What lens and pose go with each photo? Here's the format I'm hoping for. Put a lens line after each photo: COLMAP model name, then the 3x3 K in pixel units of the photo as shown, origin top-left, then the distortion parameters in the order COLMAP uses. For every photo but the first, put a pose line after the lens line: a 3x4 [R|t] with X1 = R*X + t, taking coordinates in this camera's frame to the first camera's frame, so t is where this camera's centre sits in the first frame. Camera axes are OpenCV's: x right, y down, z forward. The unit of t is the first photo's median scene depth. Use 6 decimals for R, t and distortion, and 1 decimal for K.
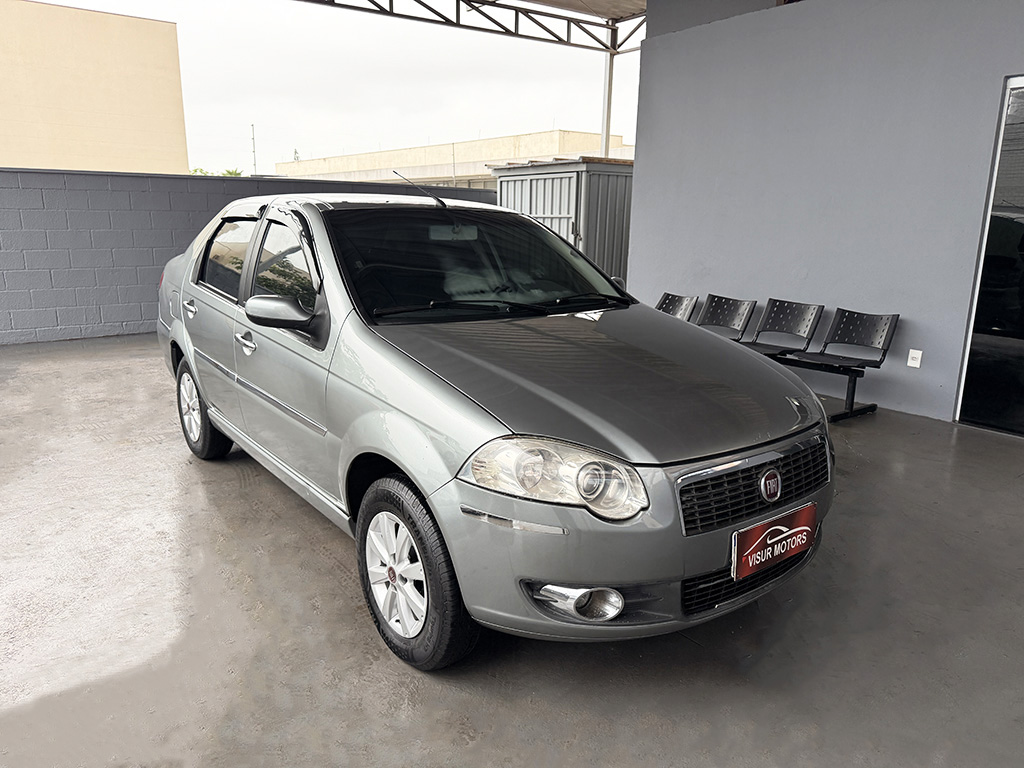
lens RADIAL K [[715.3, 0, 503.9], [0, 715.3, 380.0], [0, 0, 1]] dist [0.036868, -0.040547]
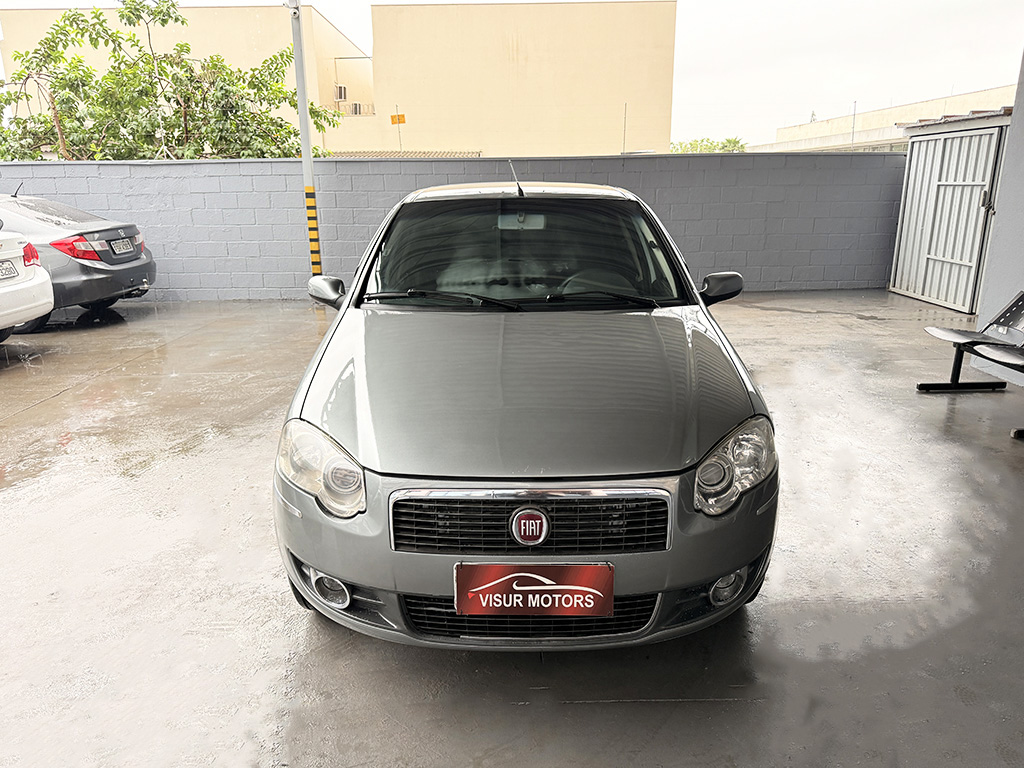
lens RADIAL K [[715.3, 0, 503.9], [0, 715.3, 380.0], [0, 0, 1]] dist [0.036868, -0.040547]
pose [[0.796479, 0.137650, -0.588791, 0.173846], [-0.112742, 0.990475, 0.079047, -0.020209], [0.594063, 0.003422, 0.804411, 0.056983]]
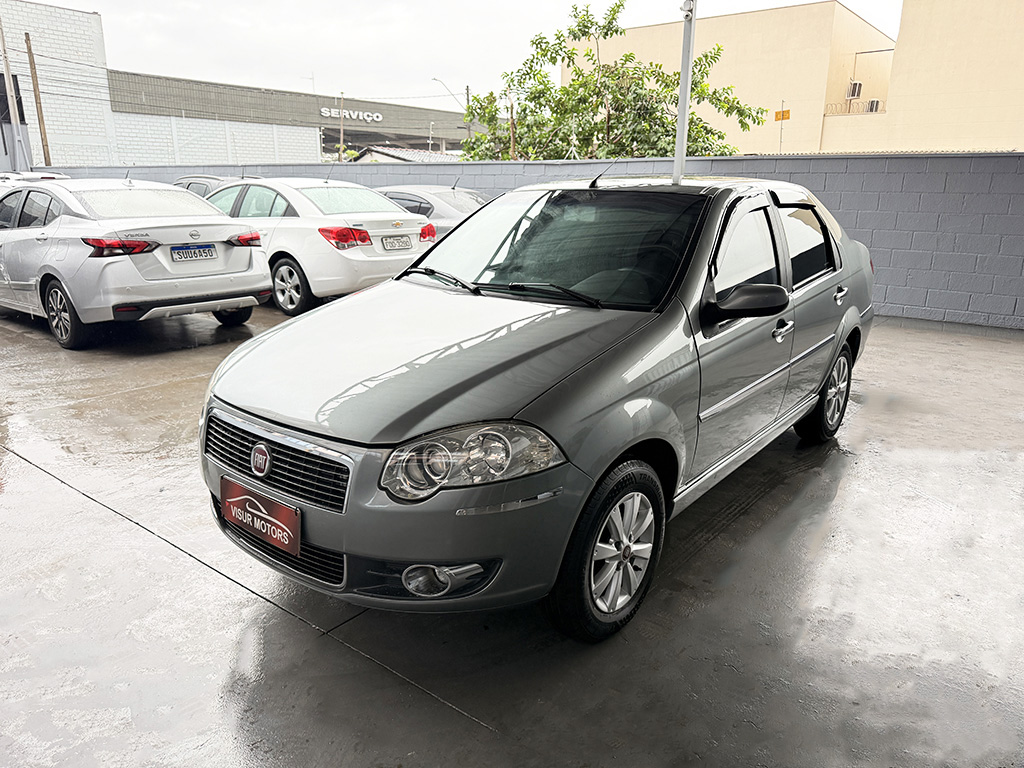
lens RADIAL K [[714.4, 0, 512.0], [0, 714.4, 384.0], [0, 0, 1]] dist [0.004828, -0.034767]
pose [[0.264519, 0.245861, -0.932514, 0.287801], [-0.216425, 0.957426, 0.191038, -0.047451], [0.939782, 0.151286, 0.306468, 0.209252]]
